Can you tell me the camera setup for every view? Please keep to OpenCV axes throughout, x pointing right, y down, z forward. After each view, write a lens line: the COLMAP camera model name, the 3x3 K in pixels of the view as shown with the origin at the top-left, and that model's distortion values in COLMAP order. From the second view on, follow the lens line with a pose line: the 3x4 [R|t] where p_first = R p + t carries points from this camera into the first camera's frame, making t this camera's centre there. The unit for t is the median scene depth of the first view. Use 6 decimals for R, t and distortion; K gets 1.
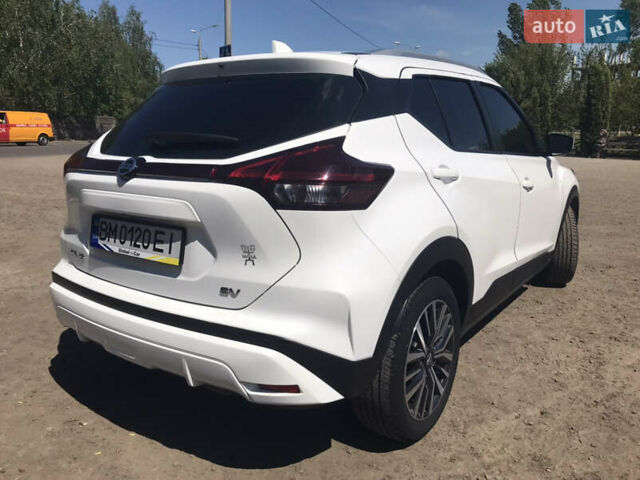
lens RADIAL K [[533.0, 0, 307.3], [0, 533.0, 232.9], [0, 0, 1]] dist [0.051582, -0.064897]
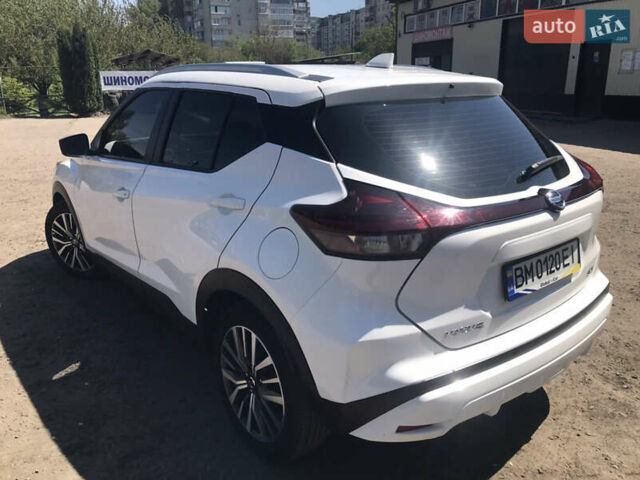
lens RADIAL K [[533.0, 0, 307.3], [0, 533.0, 232.9], [0, 0, 1]] dist [0.051582, -0.064897]
pose [[0.256578, -0.270797, 0.927813, -1.310789], [0.192354, 0.955053, 0.225554, -0.354317], [-0.947189, 0.120596, 0.297134, 1.068108]]
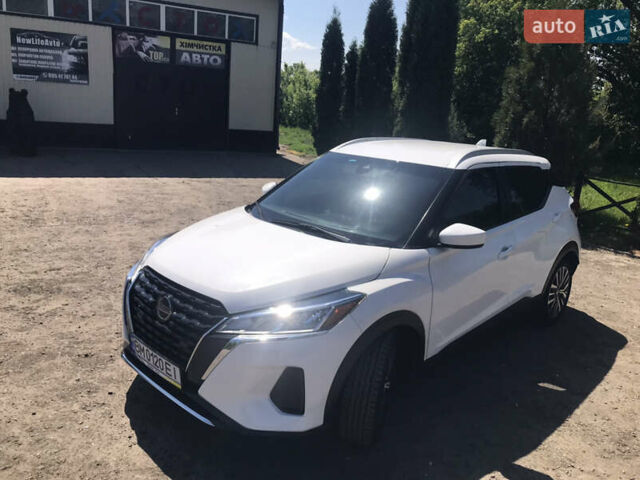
lens RADIAL K [[533.0, 0, 307.3], [0, 533.0, 232.9], [0, 0, 1]] dist [0.051582, -0.064897]
pose [[-0.990944, -0.096065, 0.093816, 0.448750], [-0.048849, 0.908722, 0.414533, -1.016720], [-0.125075, 0.406196, -0.905186, 3.690941]]
